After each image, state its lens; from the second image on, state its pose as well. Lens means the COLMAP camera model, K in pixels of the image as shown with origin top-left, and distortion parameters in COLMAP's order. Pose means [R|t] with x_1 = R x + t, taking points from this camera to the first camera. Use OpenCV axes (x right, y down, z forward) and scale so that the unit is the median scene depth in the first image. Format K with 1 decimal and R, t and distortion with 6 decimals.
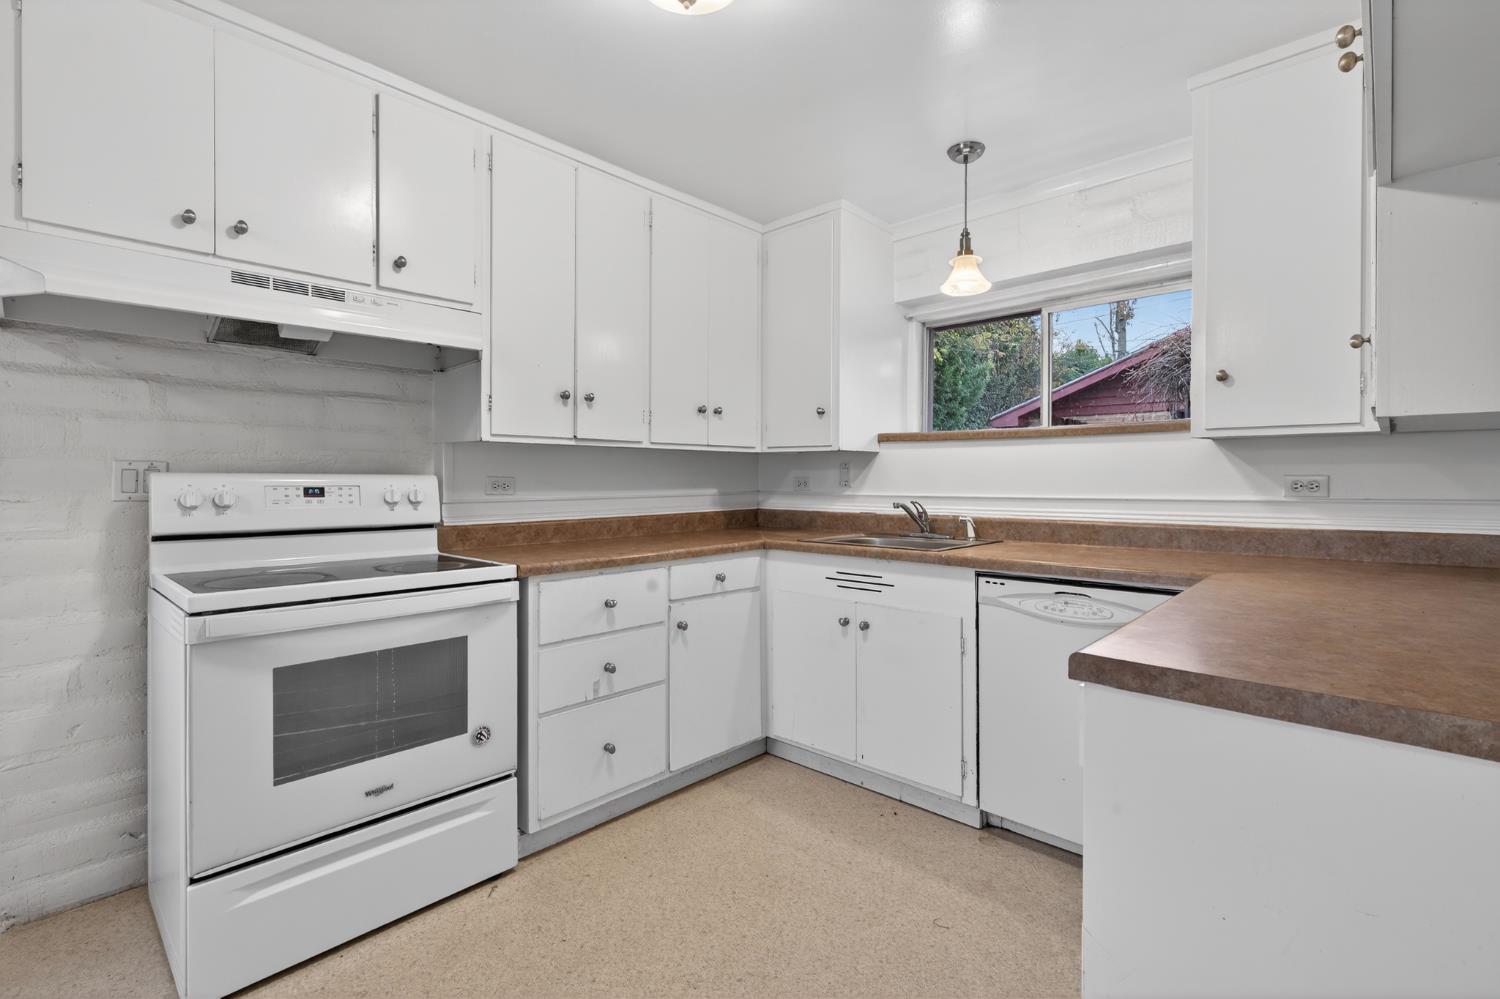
lens RADIAL K [[682.3, 0, 750.6], [0, 682.3, 483.8], [0, 0, 1]] dist [0.000172, -0.000038]
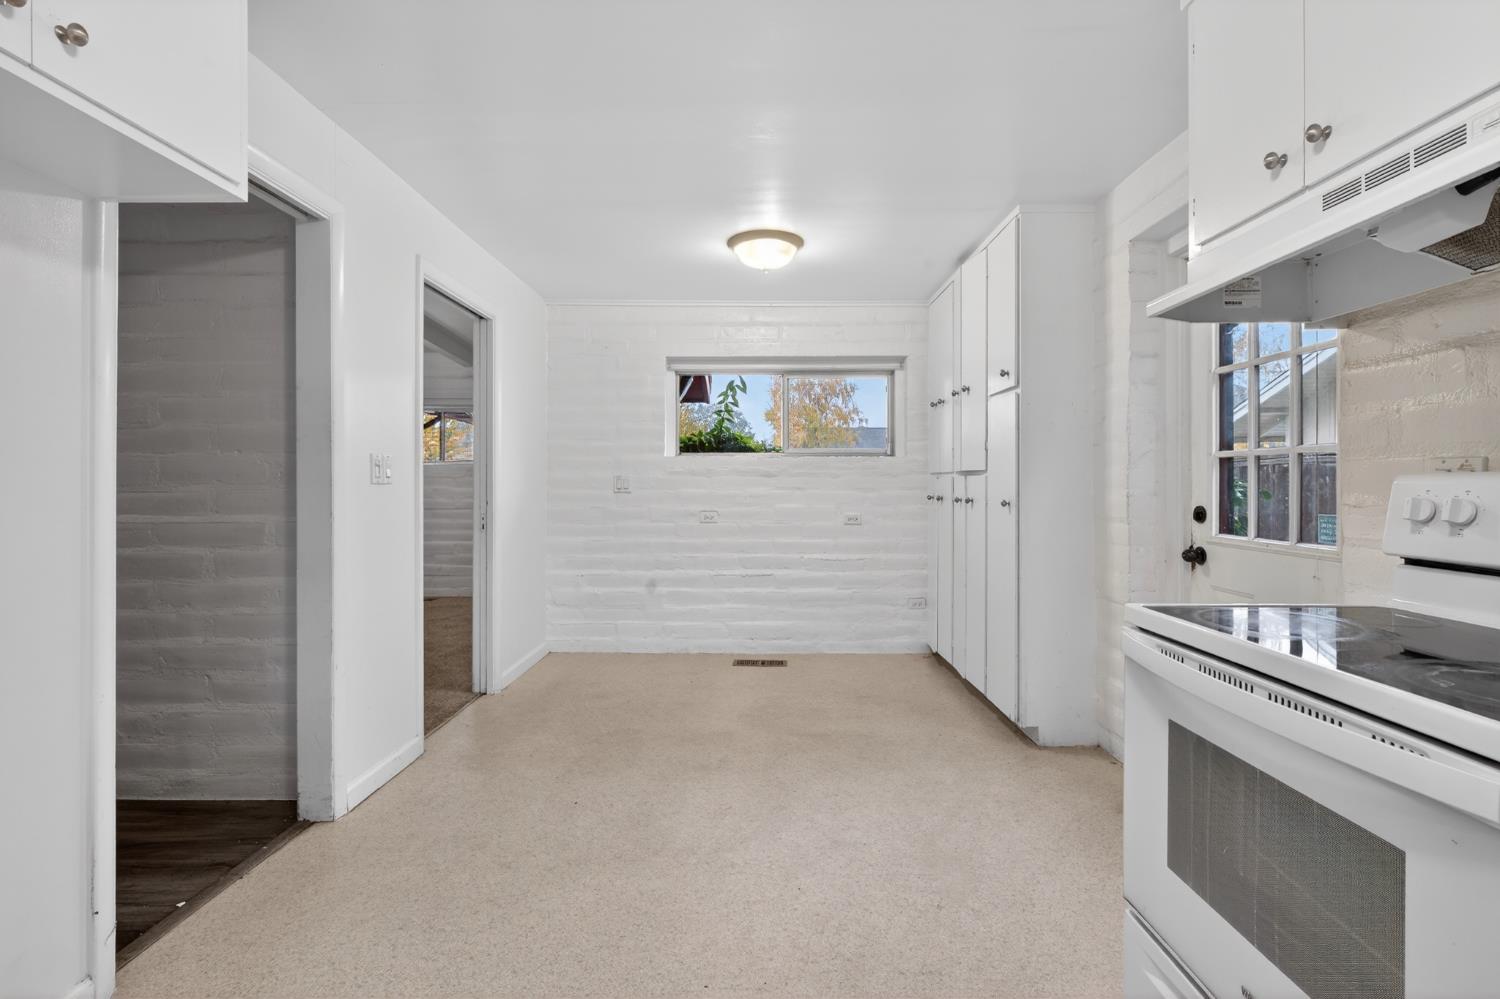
lens RADIAL K [[682.3, 0, 750.6], [0, 682.3, 483.8], [0, 0, 1]] dist [0.000172, -0.000038]
pose [[-0.733748, 0.004071, -0.679410, 0.168416], [0.000763, 0.999986, 0.005168, -0.008961], [0.679422, 0.003274, -0.733741, 1.037033]]
